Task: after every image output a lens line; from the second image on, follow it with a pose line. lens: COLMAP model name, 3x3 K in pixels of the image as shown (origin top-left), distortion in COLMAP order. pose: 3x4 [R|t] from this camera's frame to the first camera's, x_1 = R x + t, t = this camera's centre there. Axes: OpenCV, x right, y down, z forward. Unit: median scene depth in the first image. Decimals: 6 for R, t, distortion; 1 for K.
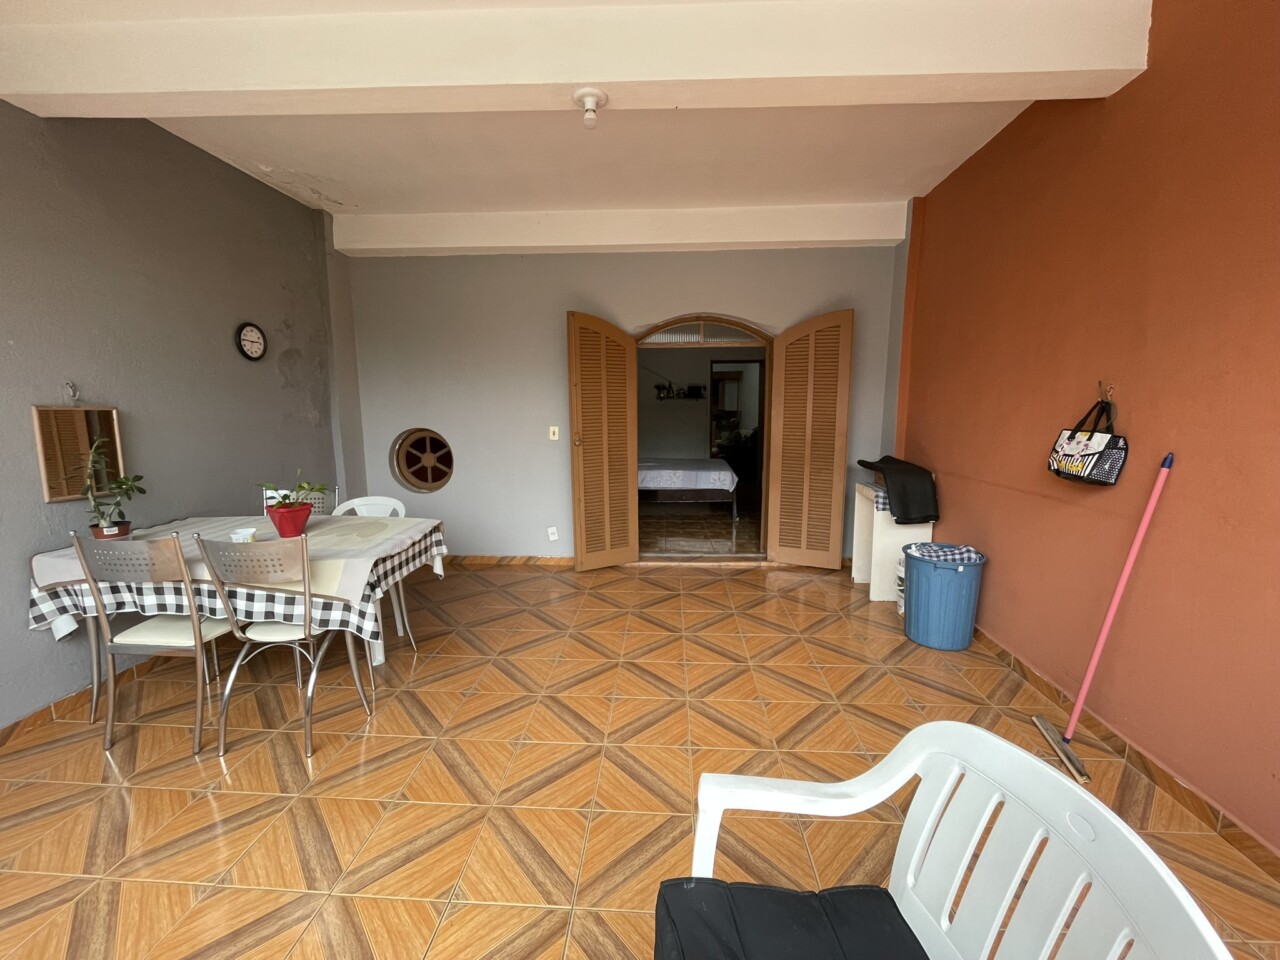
lens RADIAL K [[514.7, 0, 639.8], [0, 514.7, 476.6], [0, 0, 1]] dist [-0.004160, 0.000348]
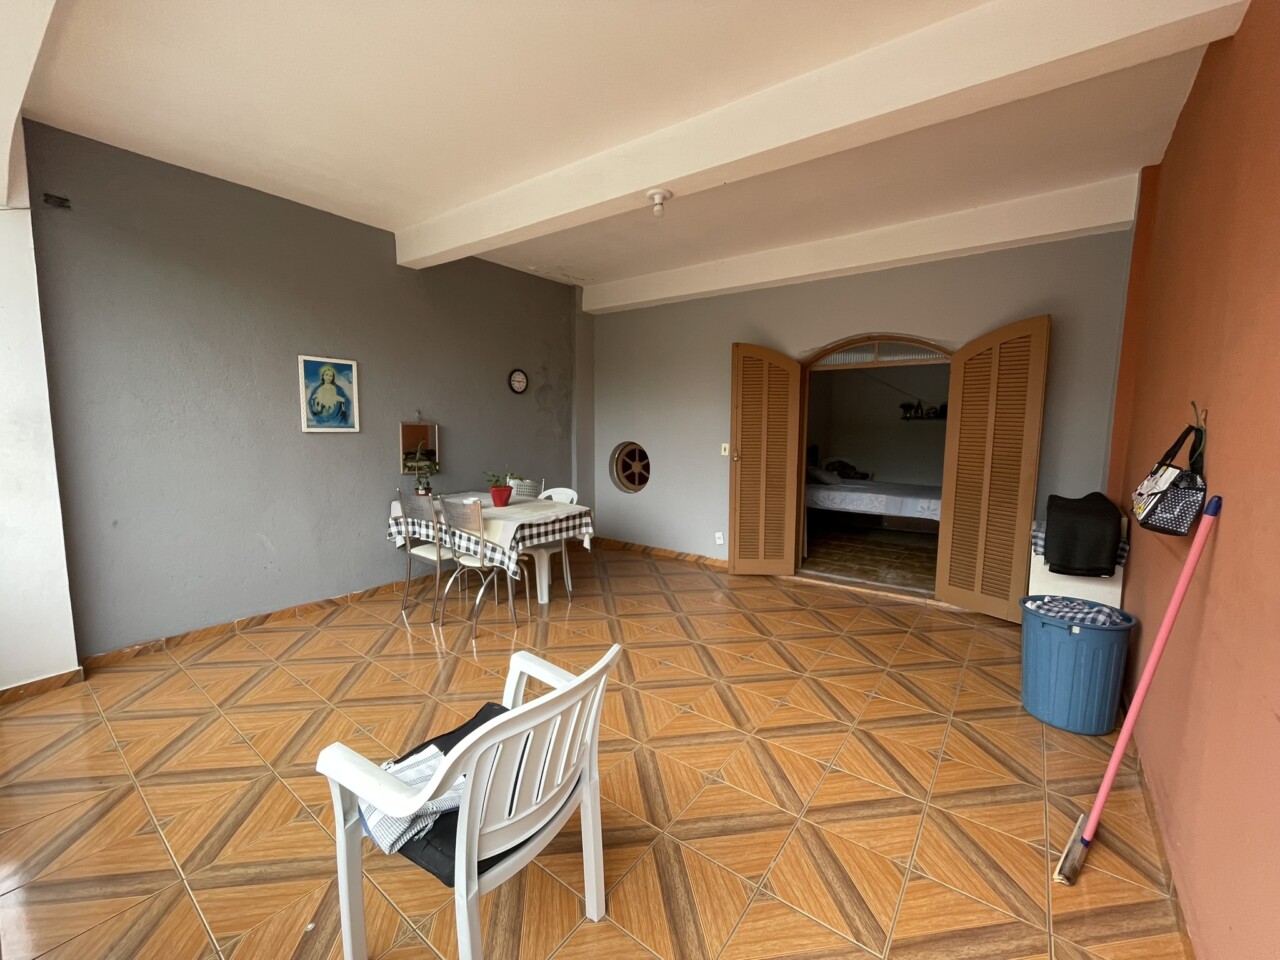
lens RADIAL K [[514.7, 0, 641.6], [0, 514.7, 477.3], [0, 0, 1]] dist [-0.004160, 0.000348]
pose [[0.833090, 0.065752, -0.549216, 0.390763], [-0.084464, 0.996387, -0.008834, 0.003035], [0.546651, 0.053749, 0.835634, -0.057057]]
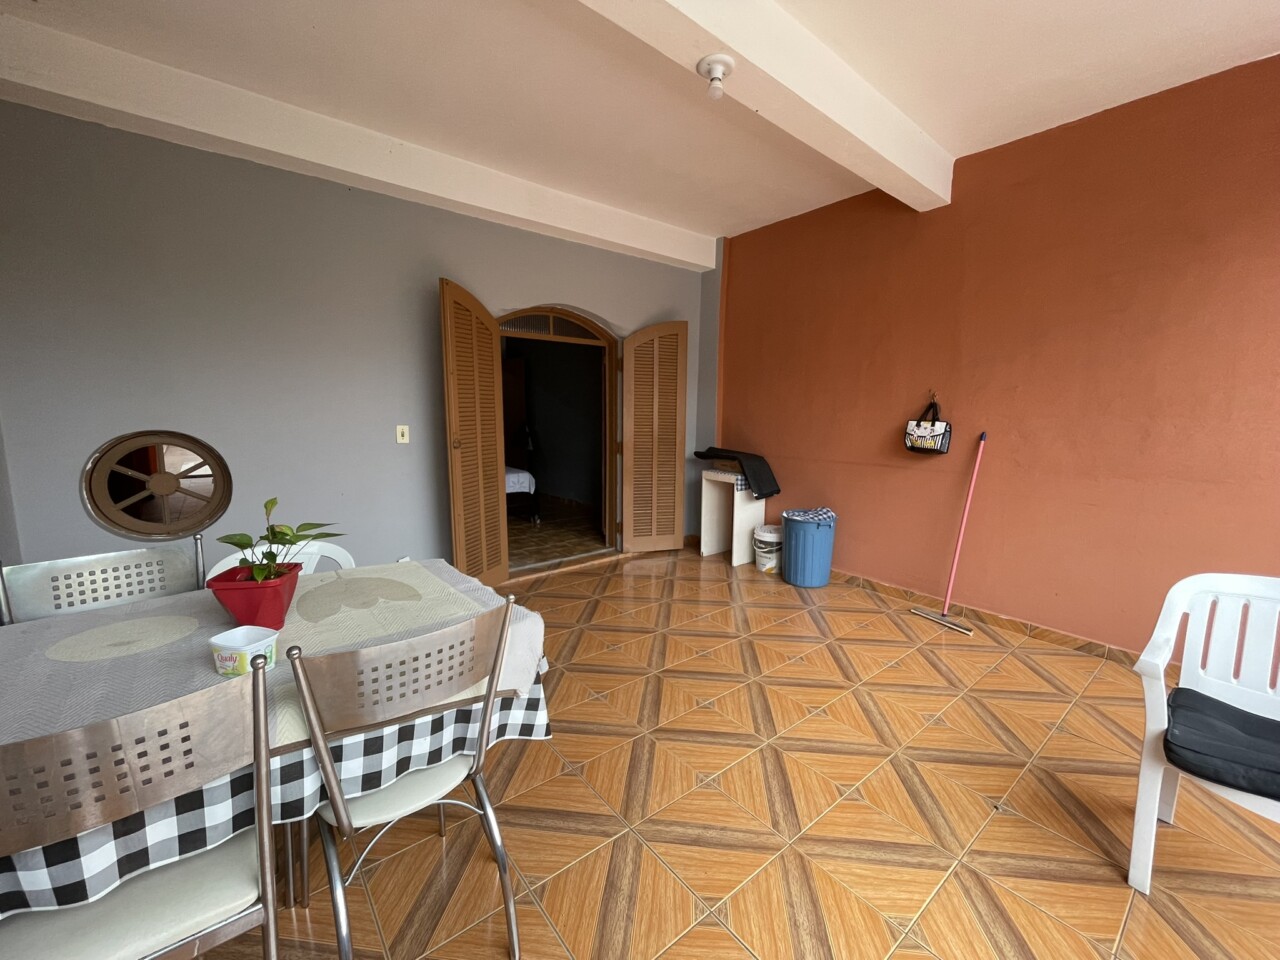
lens RADIAL K [[514.7, 0, 639.7], [0, 514.7, 477.8], [0, 0, 1]] dist [-0.004160, 0.000348]
pose [[0.742474, -0.076819, 0.665455, -0.530977], [0.079313, 0.996496, 0.026541, -0.016255], [-0.665163, 0.033073, 0.745966, 0.255653]]
